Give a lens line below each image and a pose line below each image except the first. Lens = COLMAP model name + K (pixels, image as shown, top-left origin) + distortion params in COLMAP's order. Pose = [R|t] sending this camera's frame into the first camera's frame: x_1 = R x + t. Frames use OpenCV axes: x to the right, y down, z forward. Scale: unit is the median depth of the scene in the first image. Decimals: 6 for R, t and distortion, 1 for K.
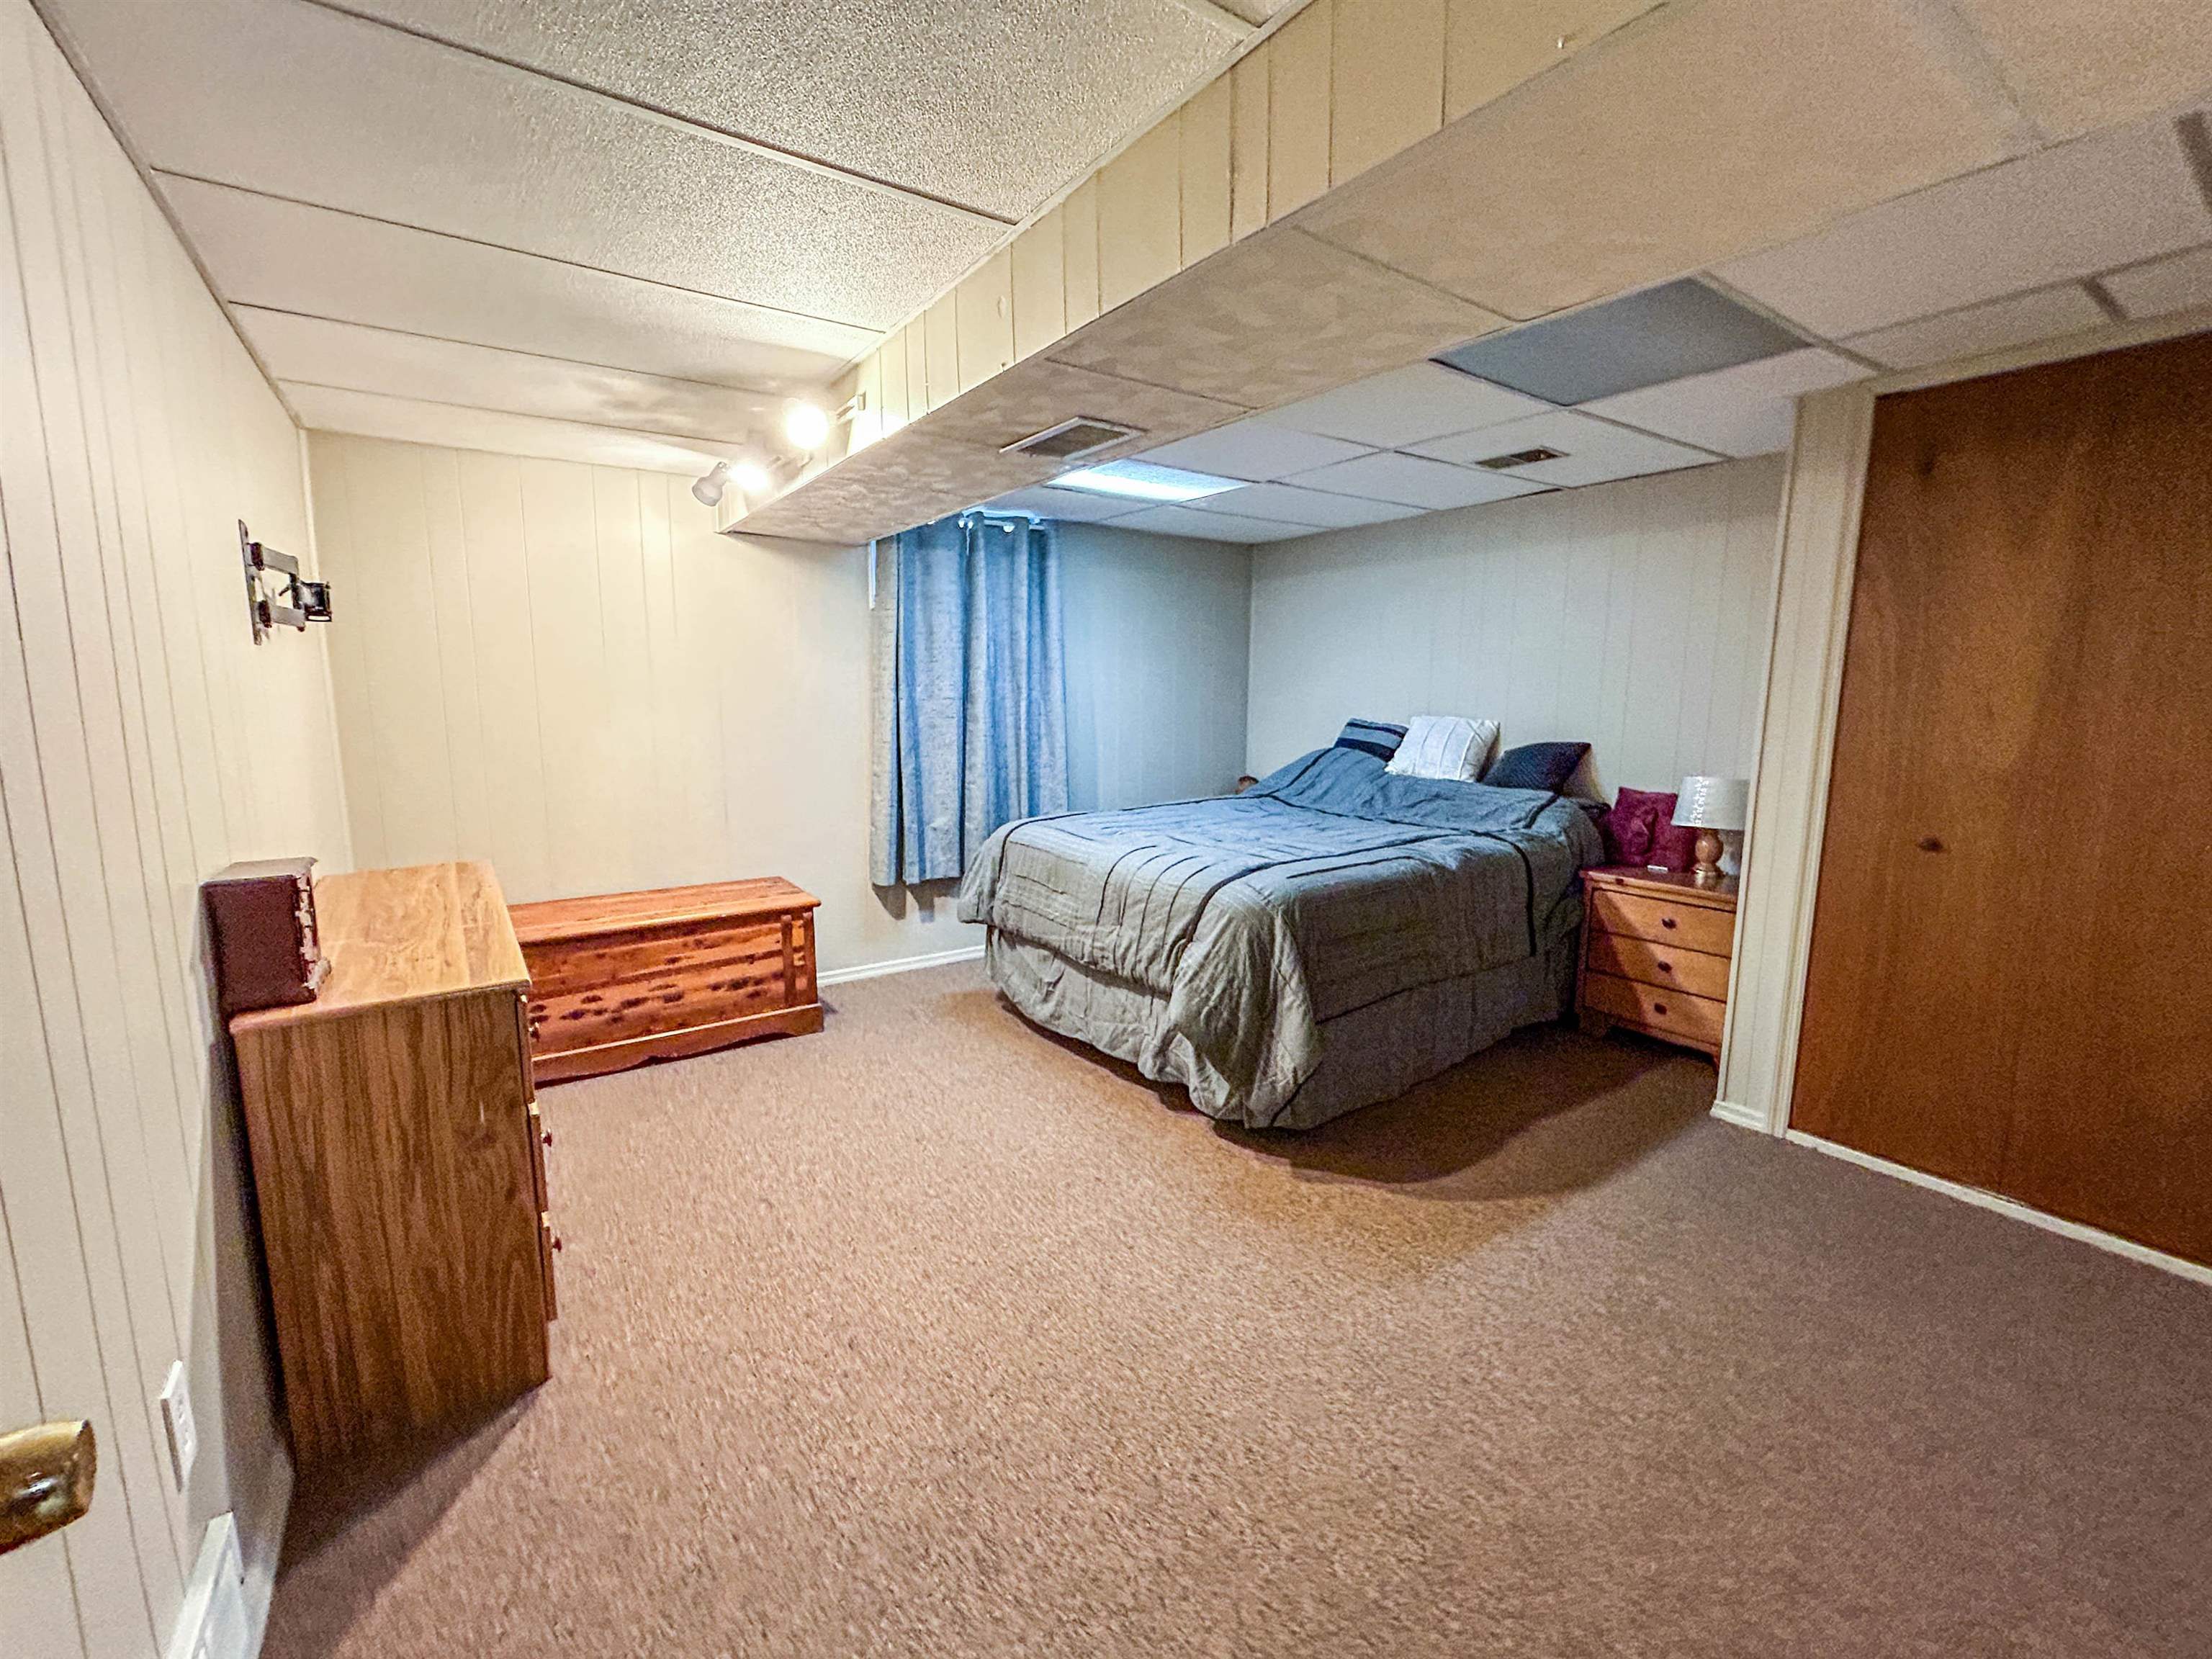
lens RADIAL K [[907.7, 0, 1077.5], [0, 907.7, 836.2], [0, 0, 1]] dist [0.009748, -0.000087]
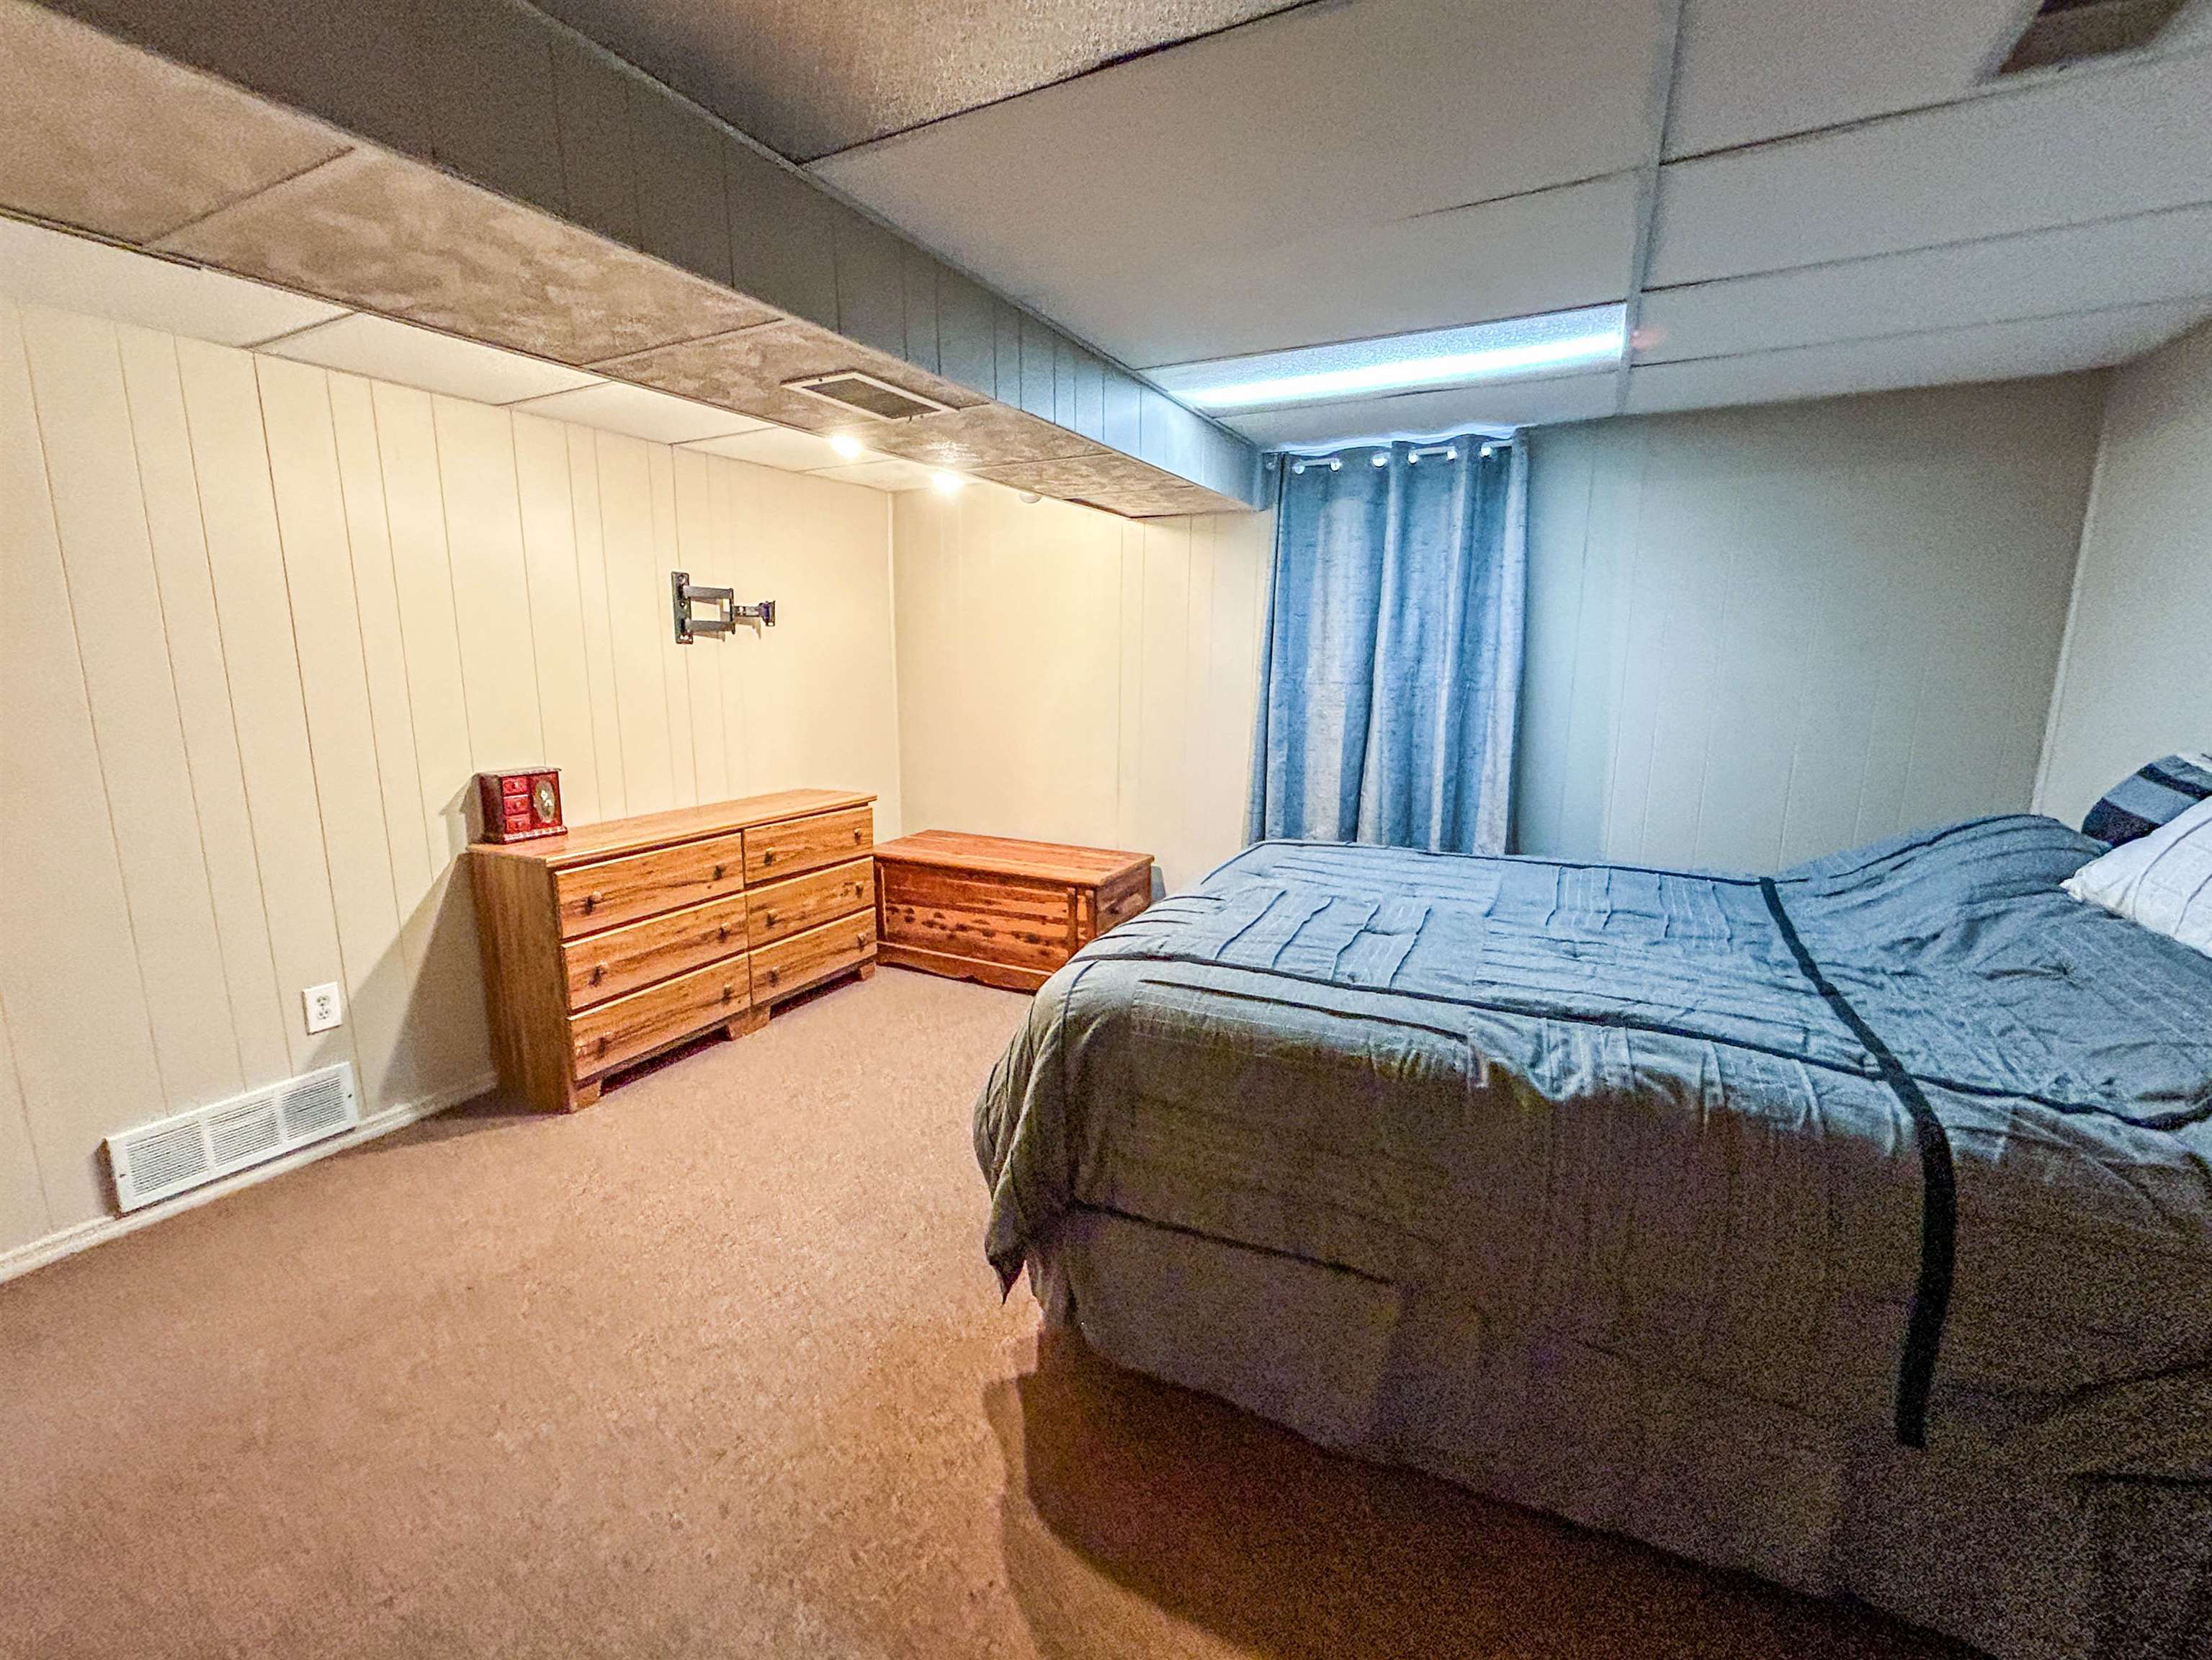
lens RADIAL K [[907.8, 0, 1077.5], [0, 907.8, 836.7], [0, 0, 1]] dist [0.009748, -0.000087]
pose [[0.488933, 0.174621, -0.854665, 0.589640], [-0.141726, 0.982643, 0.119691, -0.101599], [0.860732, 0.062607, 0.505195, 0.492582]]
